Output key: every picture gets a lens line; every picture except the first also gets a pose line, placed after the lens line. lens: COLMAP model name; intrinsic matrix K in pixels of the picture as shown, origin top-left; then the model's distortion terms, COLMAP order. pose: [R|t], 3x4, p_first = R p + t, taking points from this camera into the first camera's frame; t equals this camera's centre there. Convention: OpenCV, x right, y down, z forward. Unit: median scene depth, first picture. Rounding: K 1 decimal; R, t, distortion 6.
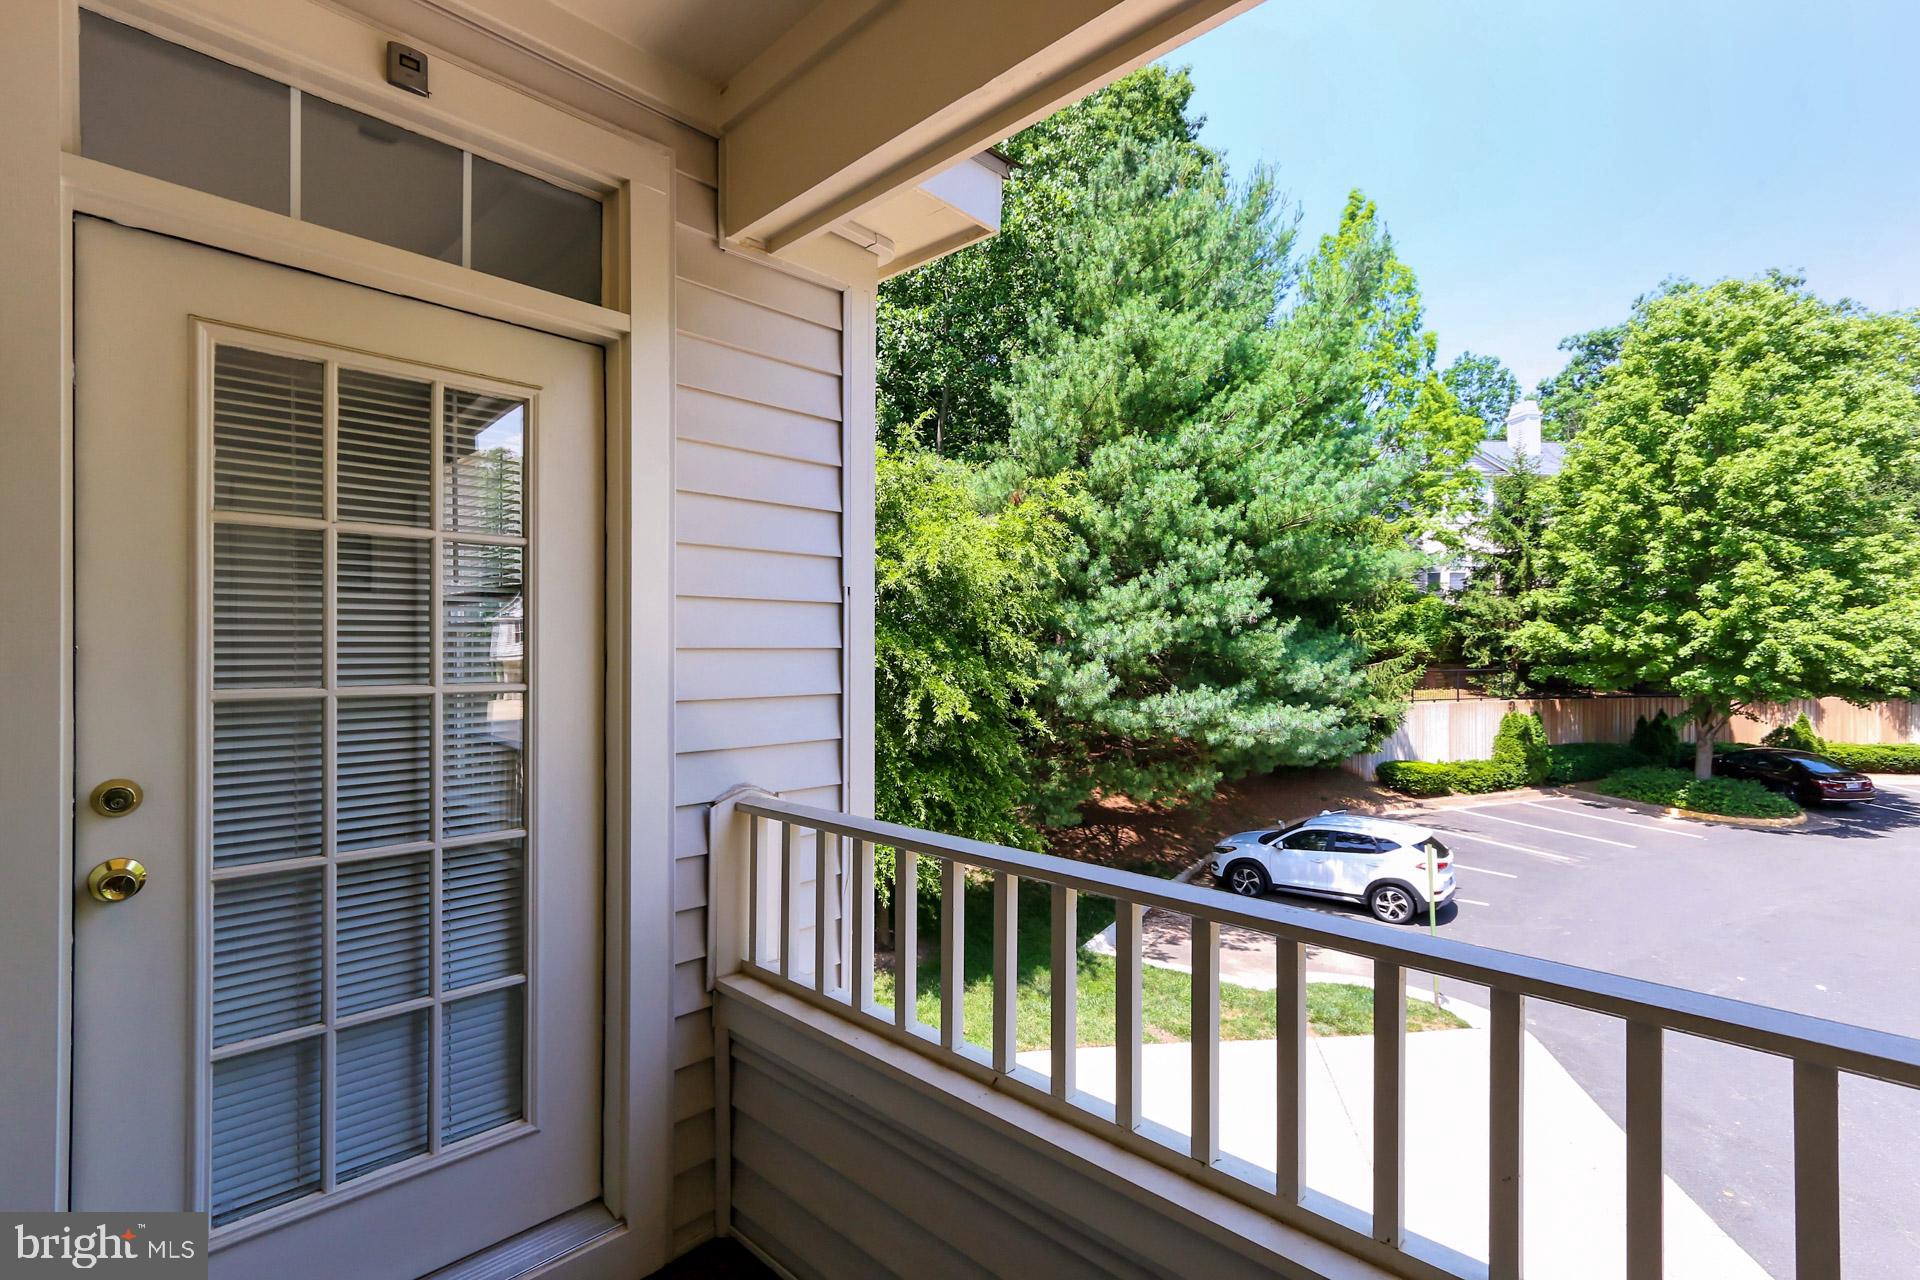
lens RADIAL K [[890.0, 0, 967.2], [0, 890.0, 644.7], [0, 0, 1]] dist [0.005272, -0.001034]
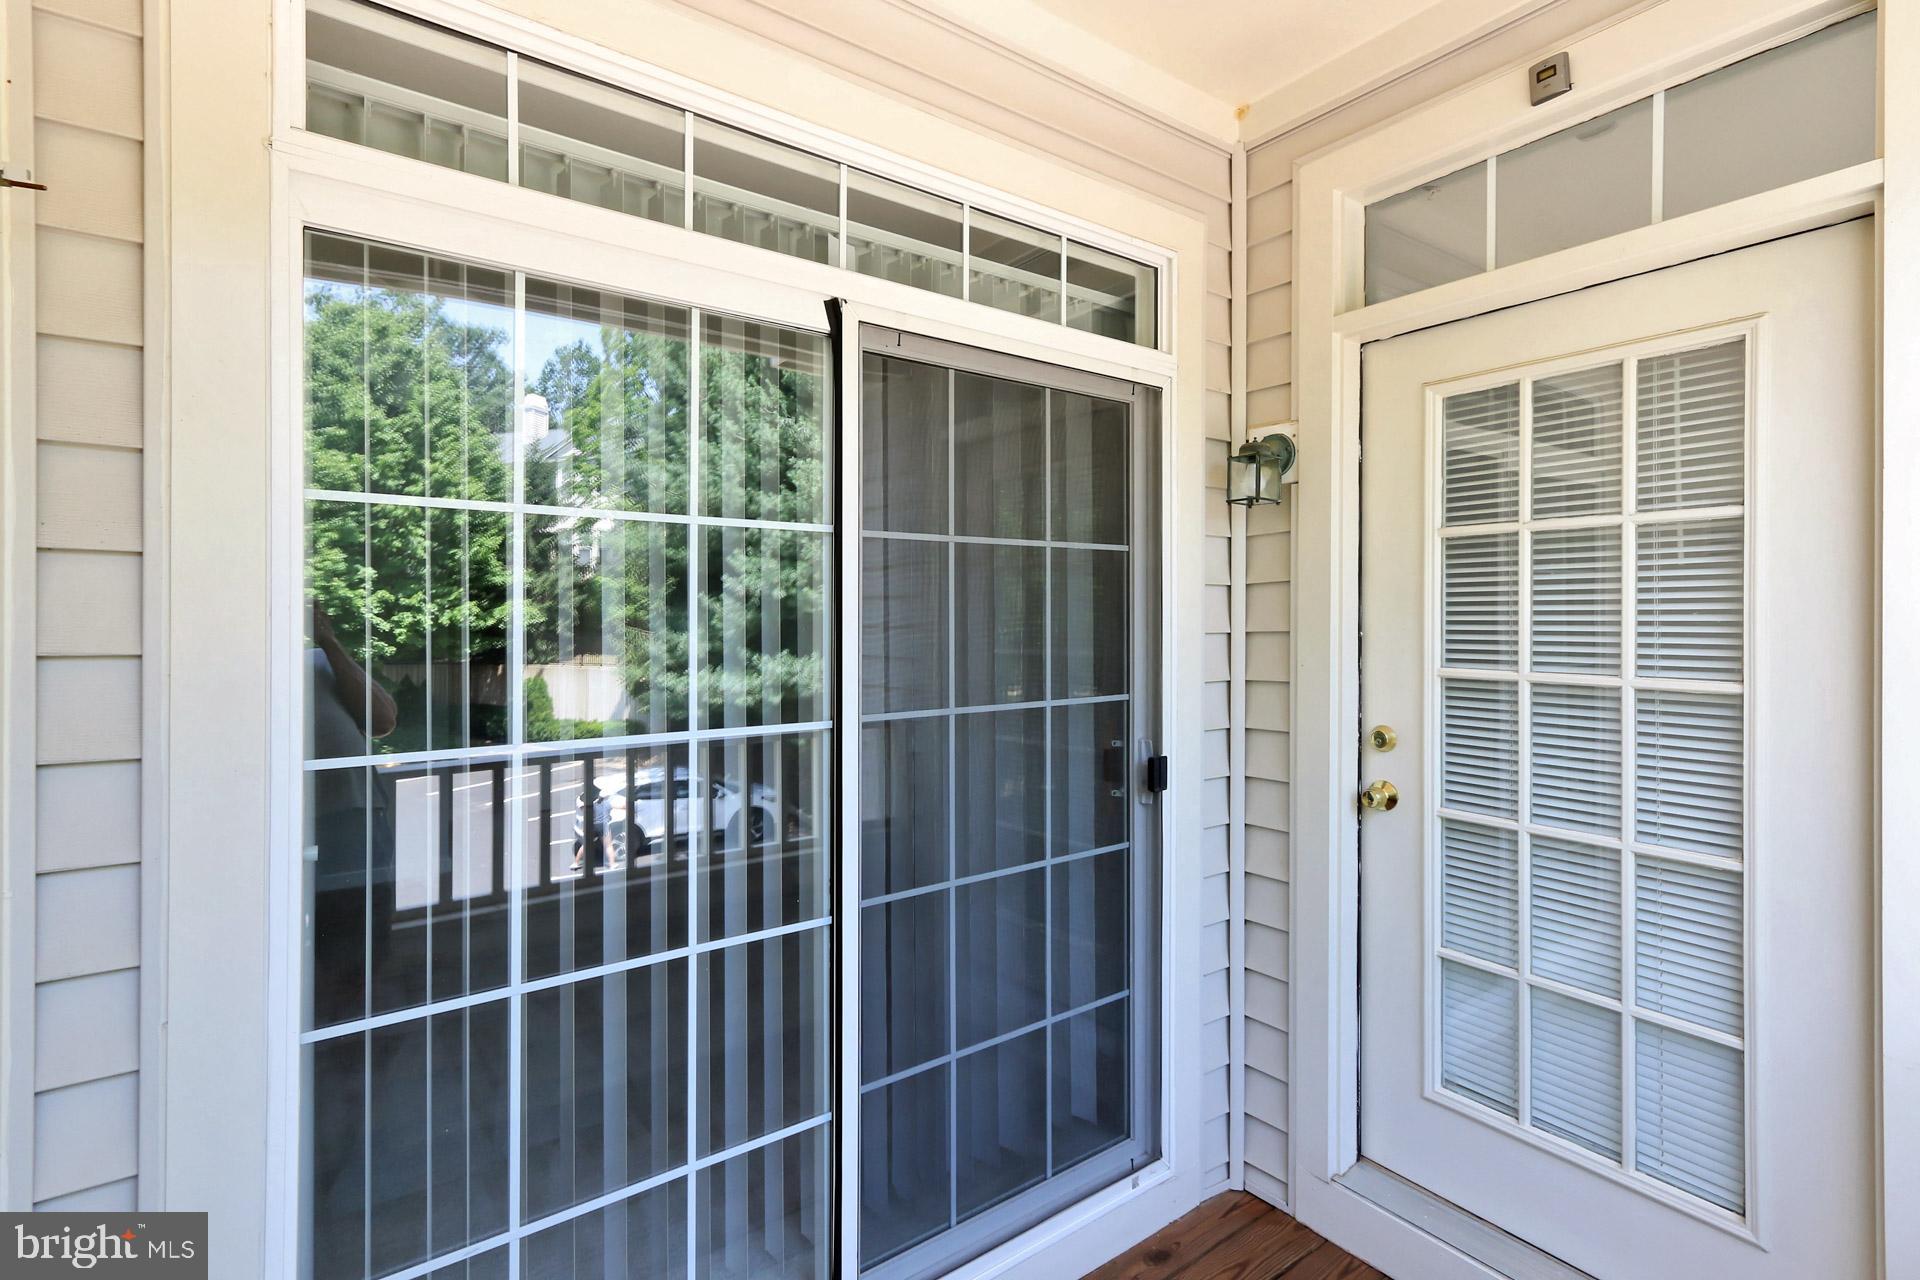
lens RADIAL K [[890.0, 0, 965.6], [0, 890.0, 631.6], [0, 0, 1]] dist [0.005272, -0.001034]
pose [[-0.188527, -0.000644, -0.982068, 0.440411], [-0.009738, 0.999952, 0.001214, 0.002793], [0.982020, 0.009793, -0.188524, 0.453964]]
